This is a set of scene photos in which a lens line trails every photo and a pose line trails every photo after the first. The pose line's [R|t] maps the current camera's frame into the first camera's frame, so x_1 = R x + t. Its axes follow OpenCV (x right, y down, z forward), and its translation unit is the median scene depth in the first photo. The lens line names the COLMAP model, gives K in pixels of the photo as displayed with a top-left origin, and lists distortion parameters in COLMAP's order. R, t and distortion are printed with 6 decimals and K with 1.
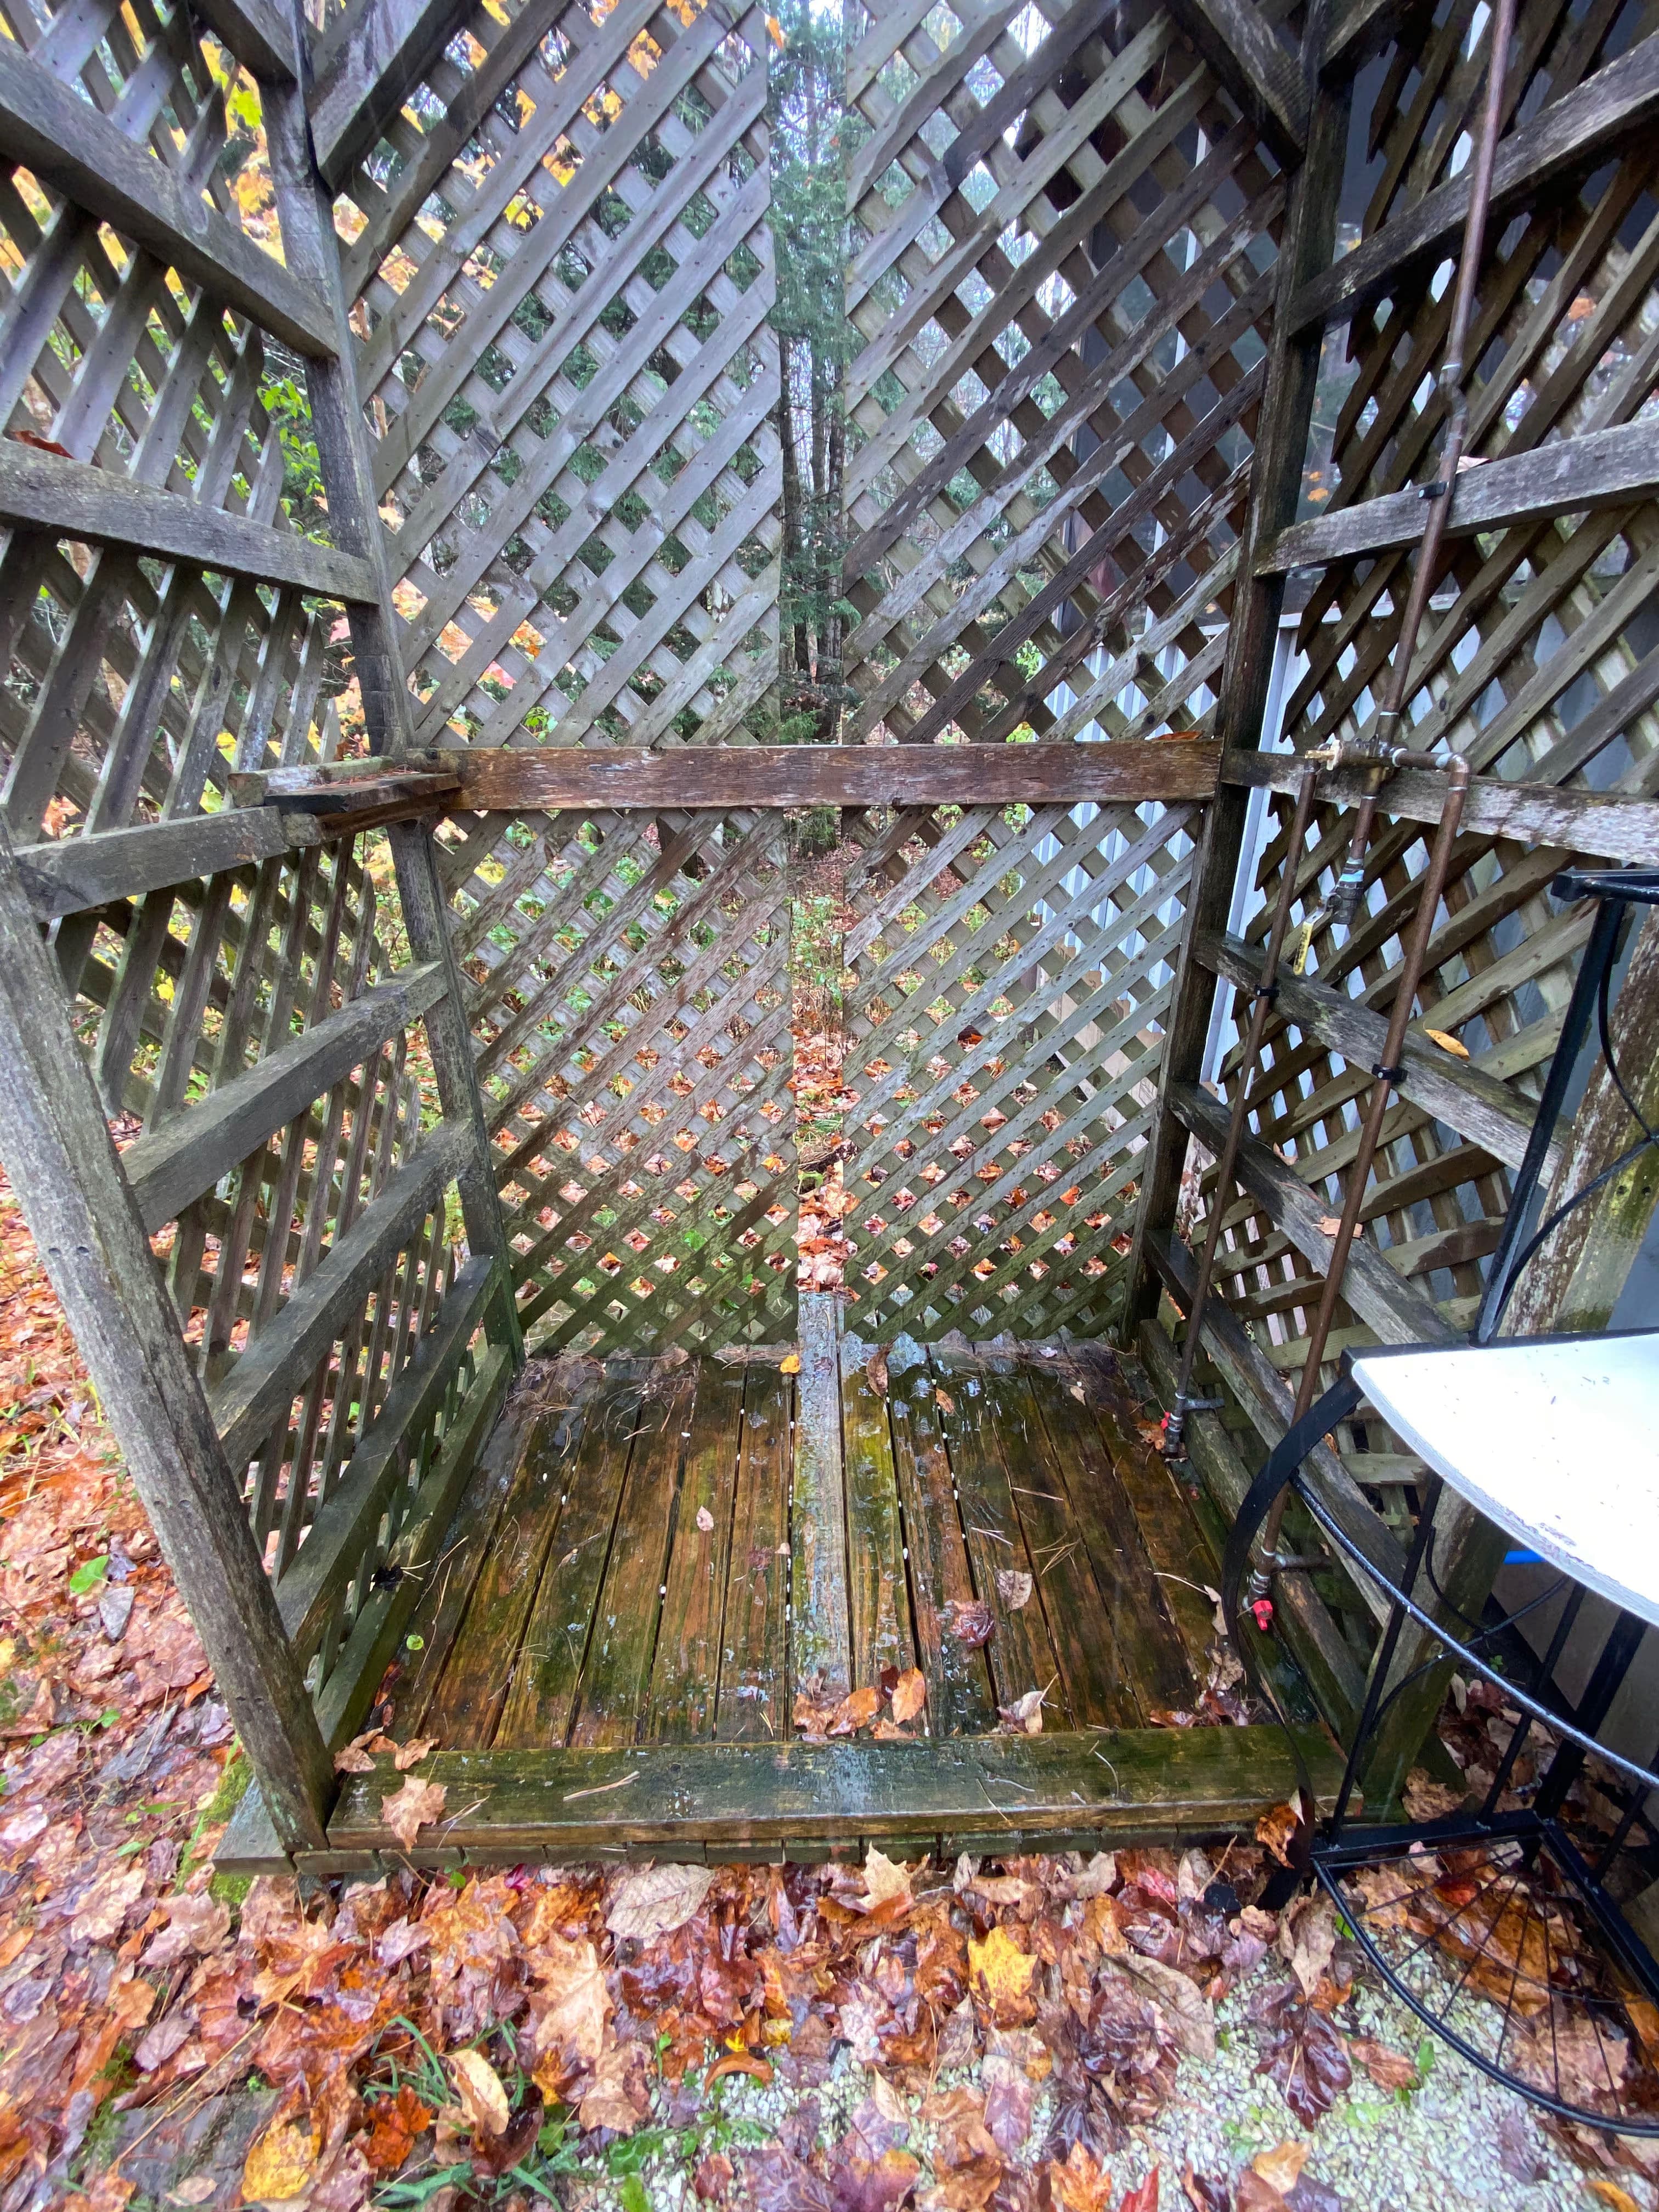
lens RADIAL K [[908.5, 0, 834.1], [0, 908.5, 1097.7], [0, 0, 1]] dist [-0.001055, -0.013054]
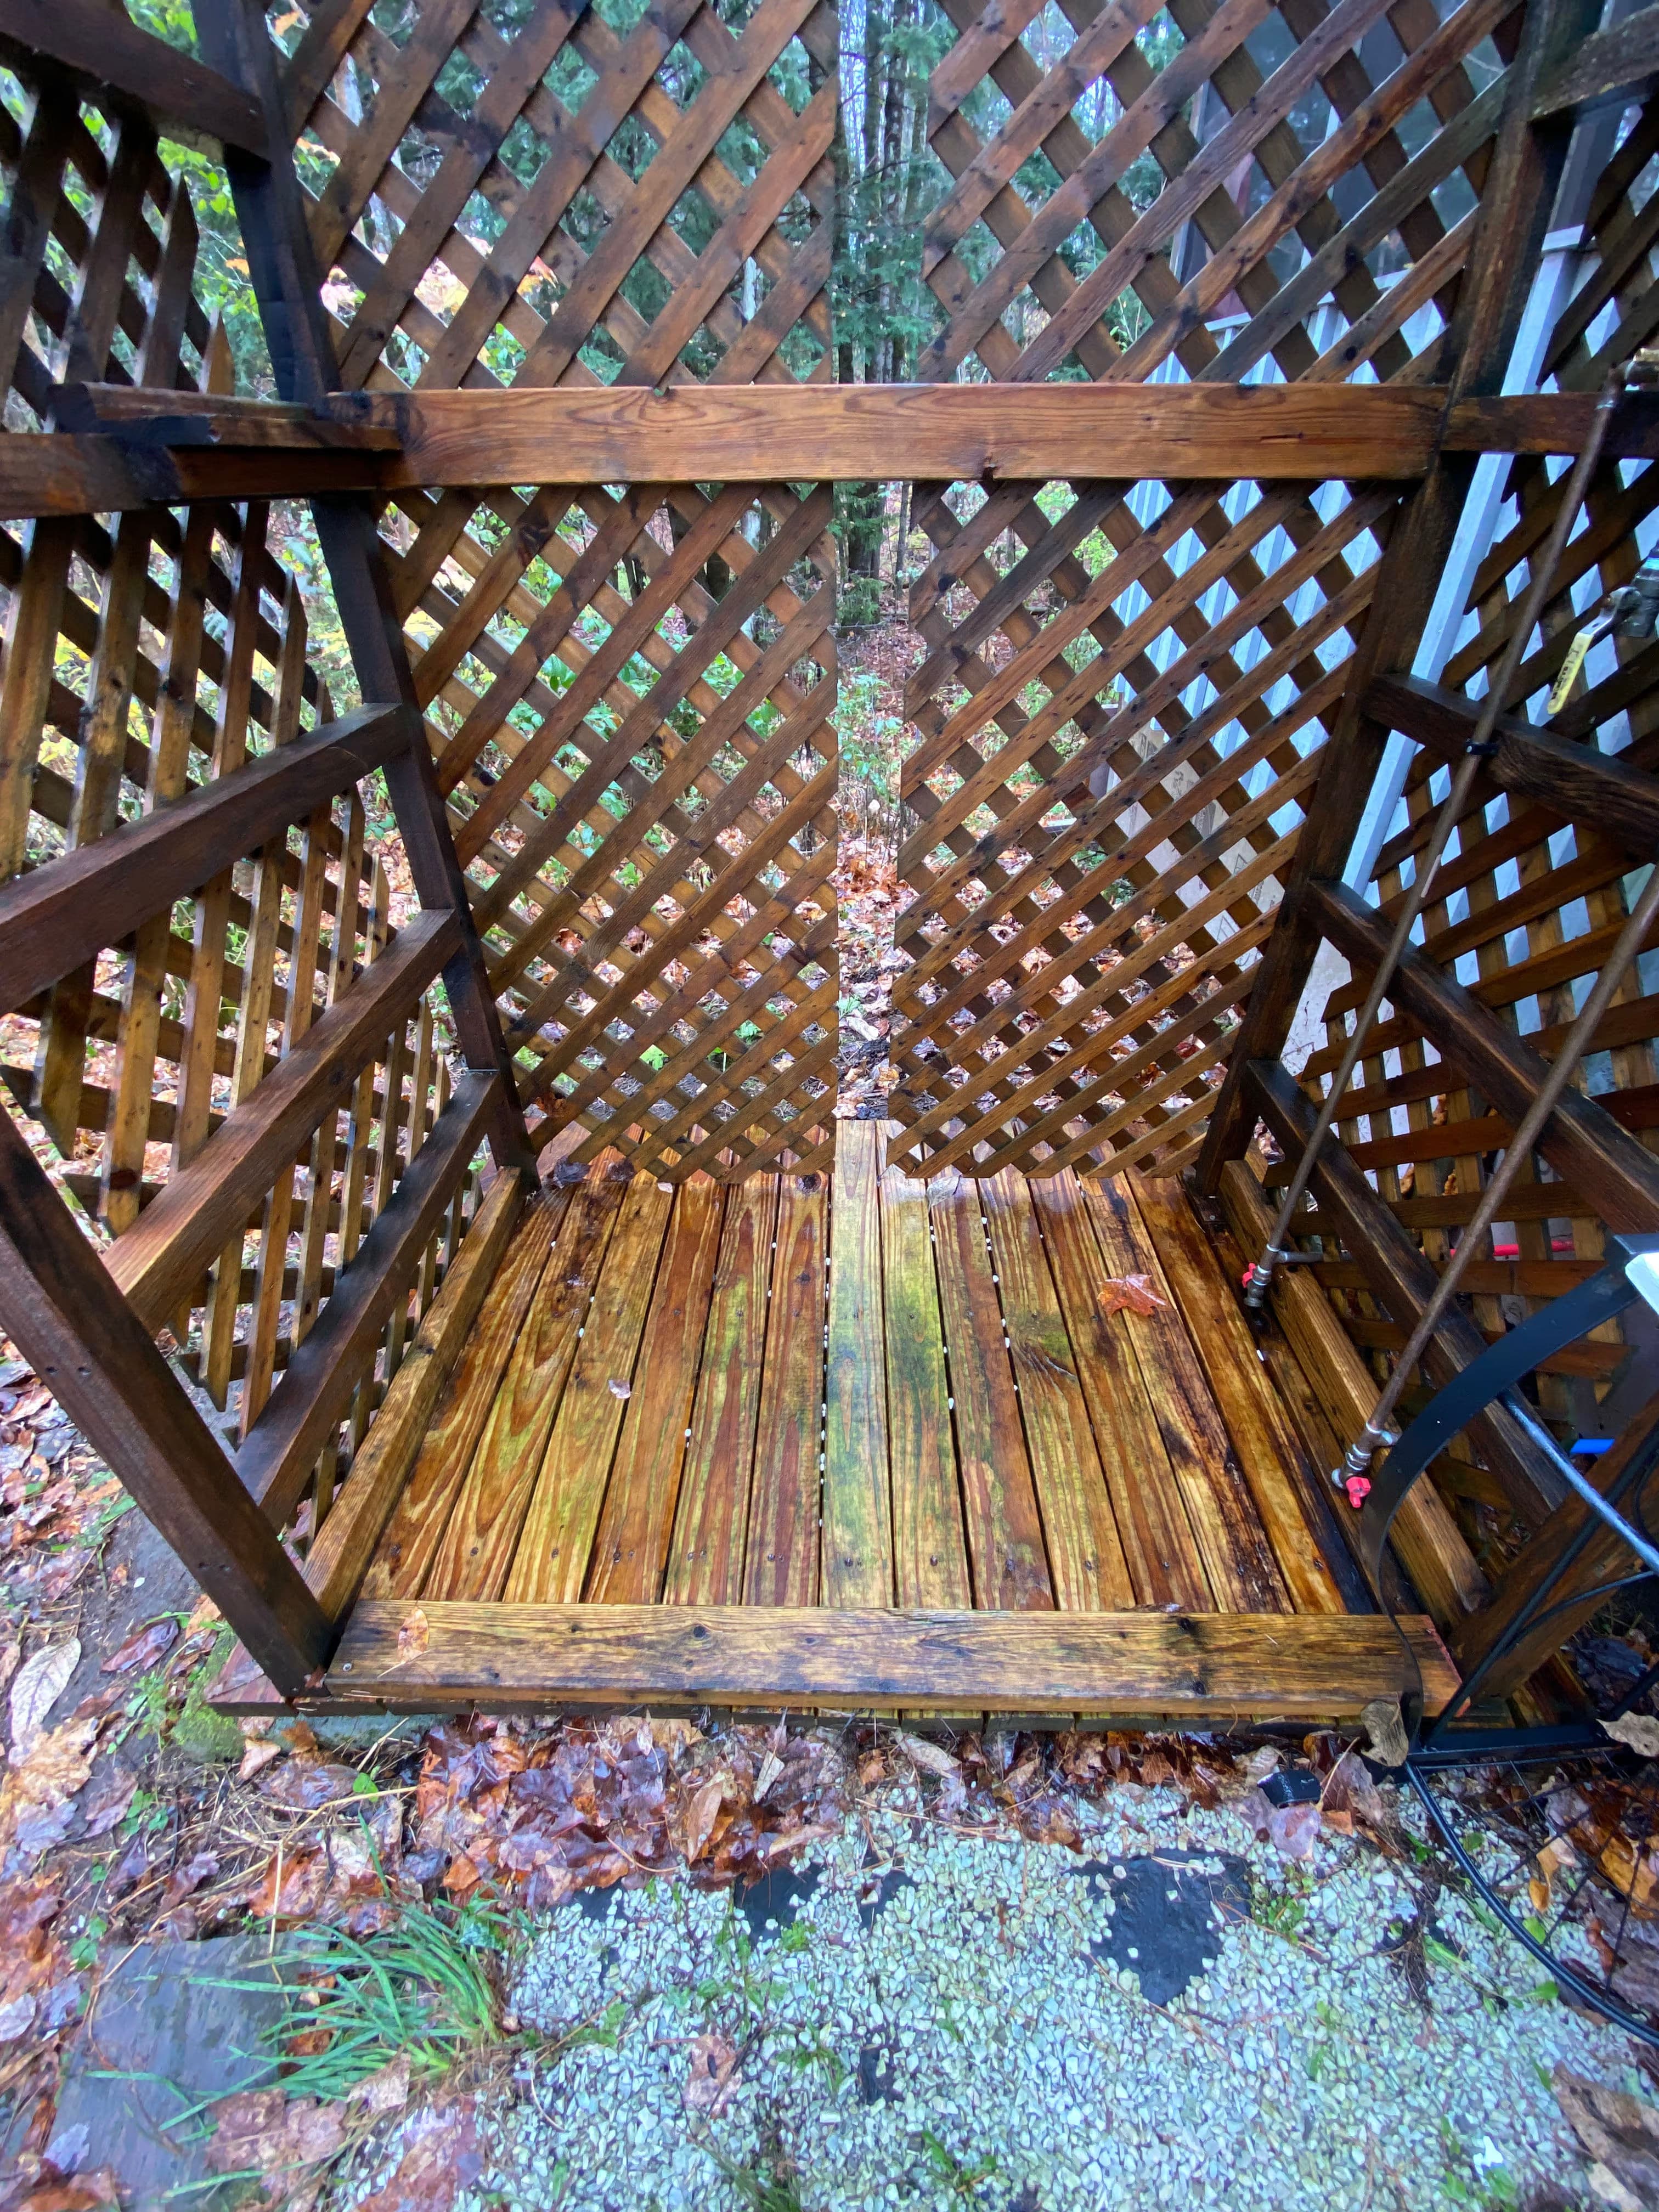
lens RADIAL K [[908.5, 0, 834.1], [0, 908.5, 1097.7], [0, 0, 1]] dist [-0.001055, -0.013054]
pose [[0.999175, 0.025239, -0.031807, -0.019919], [-0.018561, 0.980620, 0.195040, 0.027433], [0.036113, -0.194289, 0.980279, 0.181510]]
